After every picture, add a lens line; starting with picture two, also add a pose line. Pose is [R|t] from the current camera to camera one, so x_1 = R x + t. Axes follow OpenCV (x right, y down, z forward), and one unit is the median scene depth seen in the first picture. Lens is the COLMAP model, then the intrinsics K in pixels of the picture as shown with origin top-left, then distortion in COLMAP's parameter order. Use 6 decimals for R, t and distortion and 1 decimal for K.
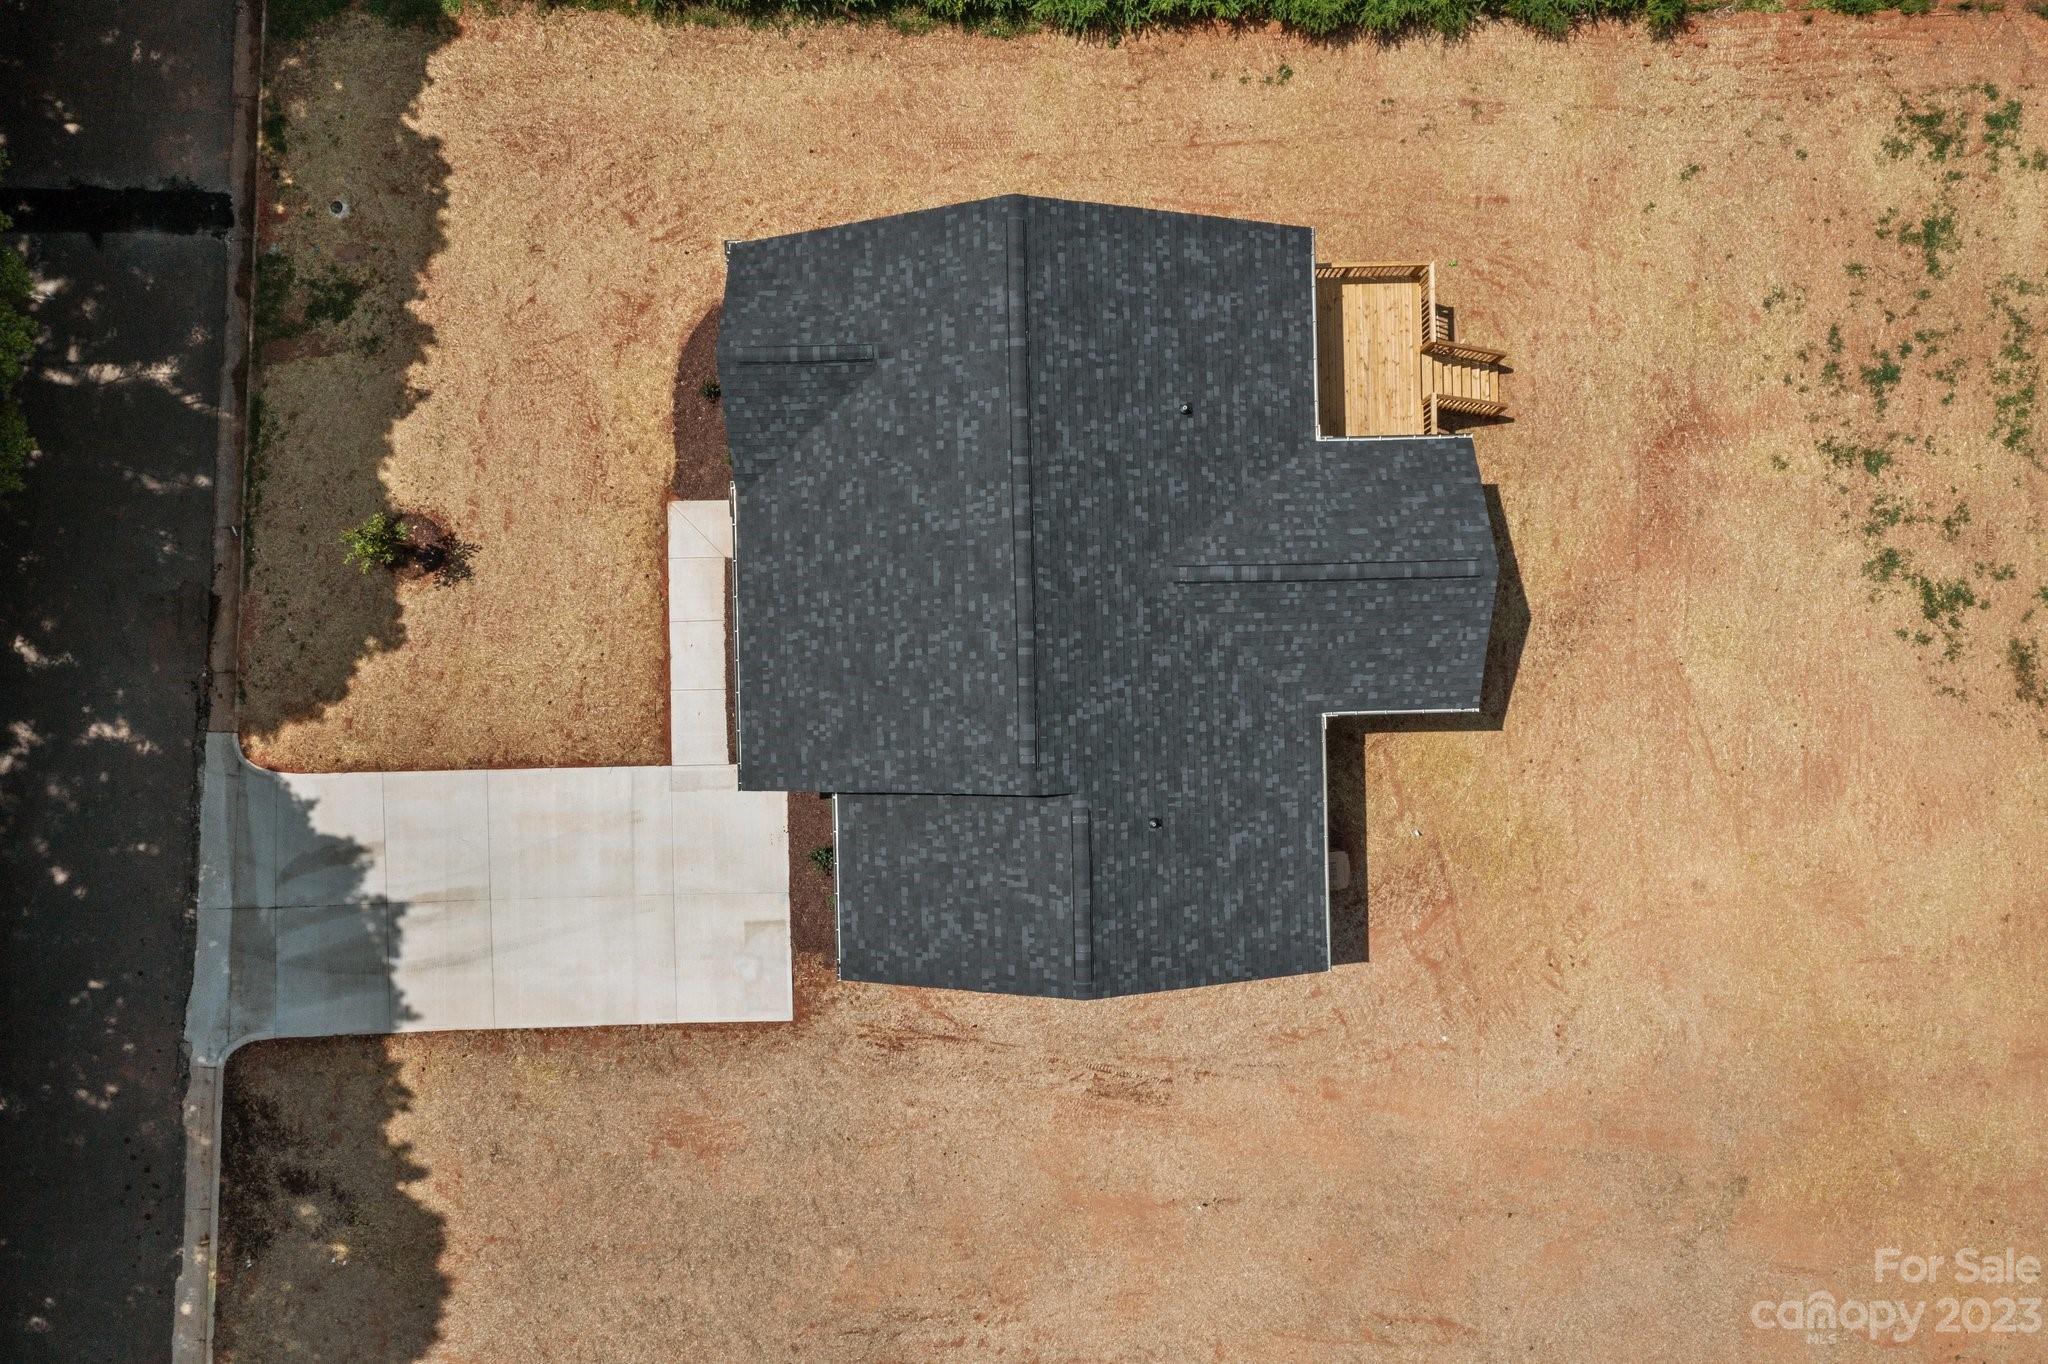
lens RADIAL K [[1641.5, 0, 1028.0], [0, 1641.5, 682.3], [0, 0, 1]] dist [-0.002617, 0.010419]
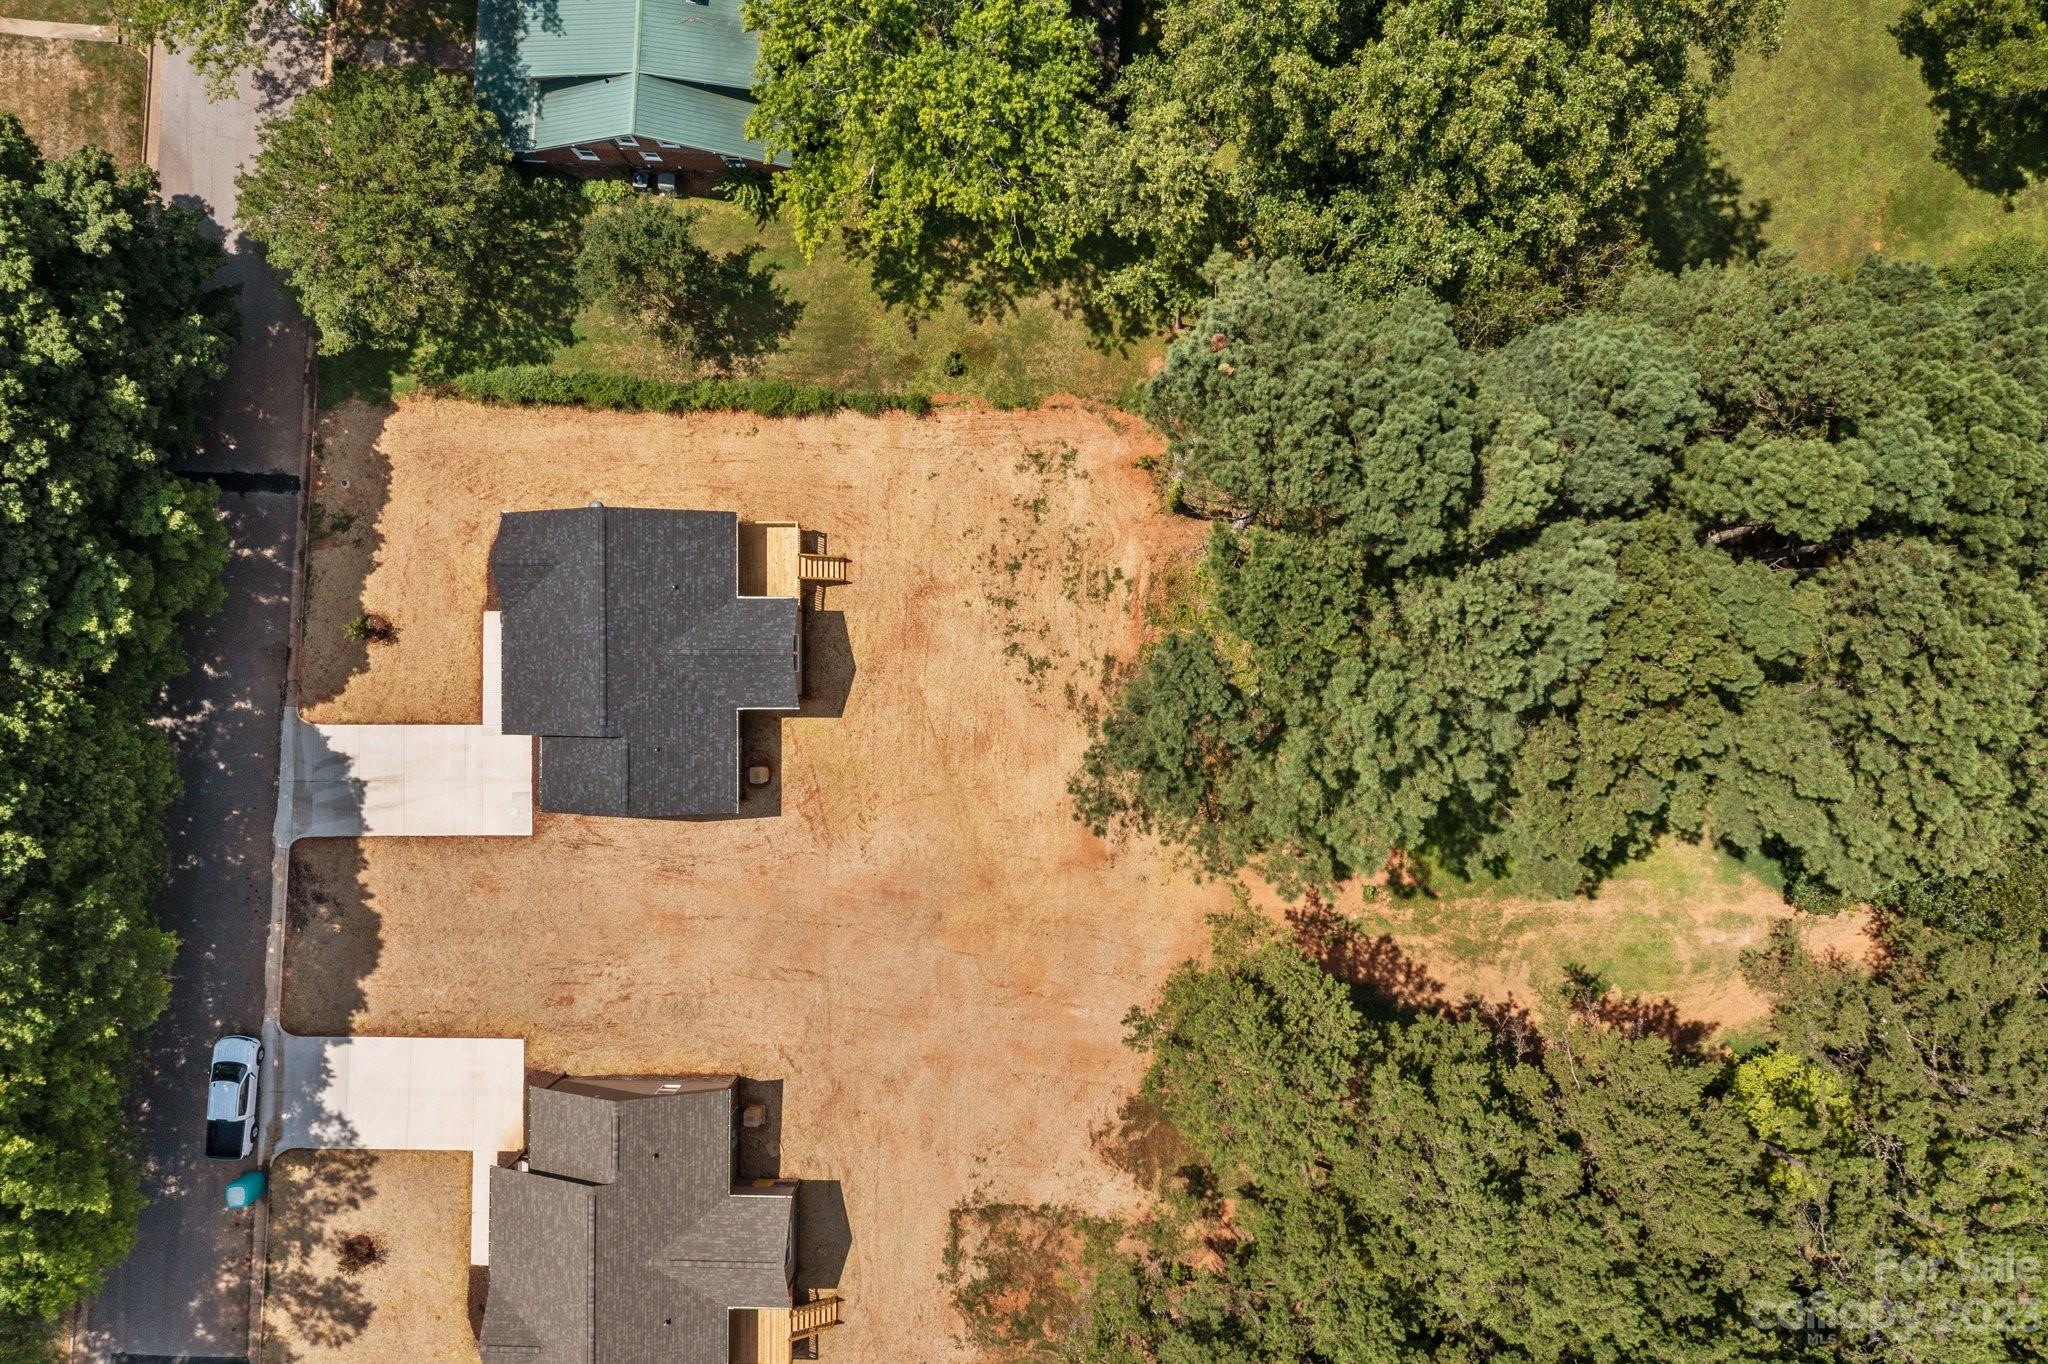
lens RADIAL K [[1641.5, 0, 1020.2], [0, 1641.5, 684.0], [0, 0, 1]] dist [-0.002617, 0.010419]
pose [[0.999713, 0.021794, -0.009948, 0.571912], [-0.021762, 0.999758, 0.003259, -0.031849], [0.010017, -0.003041, 0.999945, -1.331650]]
